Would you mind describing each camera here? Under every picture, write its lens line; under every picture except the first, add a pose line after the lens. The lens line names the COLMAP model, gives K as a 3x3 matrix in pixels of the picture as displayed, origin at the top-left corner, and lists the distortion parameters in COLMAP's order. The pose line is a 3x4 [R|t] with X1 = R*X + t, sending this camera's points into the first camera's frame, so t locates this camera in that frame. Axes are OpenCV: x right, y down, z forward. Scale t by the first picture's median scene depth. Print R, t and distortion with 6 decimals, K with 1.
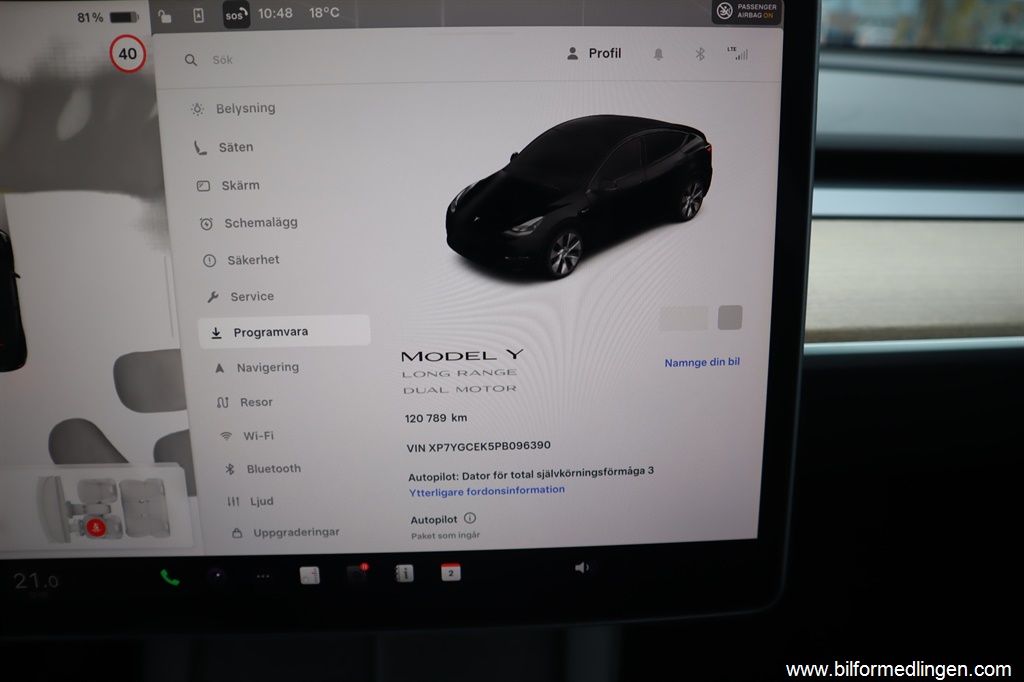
lens RADIAL K [[713.9, 0, 513.1], [0, 713.9, 348.6], [0, 0, 1]] dist [-0.135364, 0.080084]
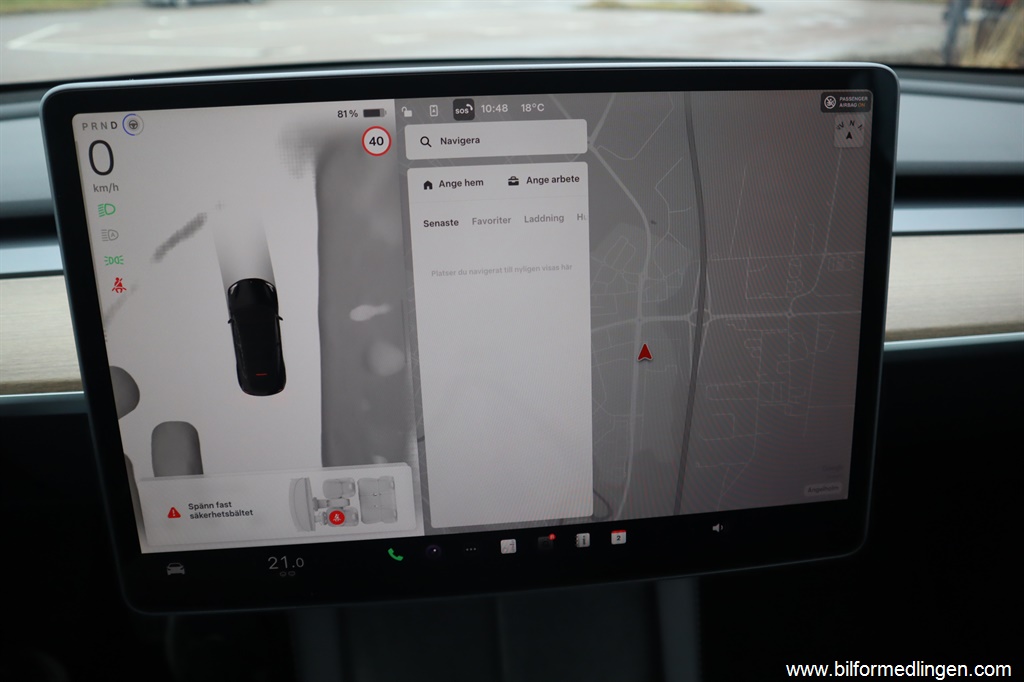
lens RADIAL K [[693.3, 0, 512.0], [0, 693.3, 341.0], [0, 0, 1]] dist [-0.137359, 0.079434]
pose [[0.999032, -0.033366, 0.028673, -0.319302], [0.032987, 0.999363, 0.013595, -0.063954], [-0.029108, -0.012636, 0.999496, -0.240004]]
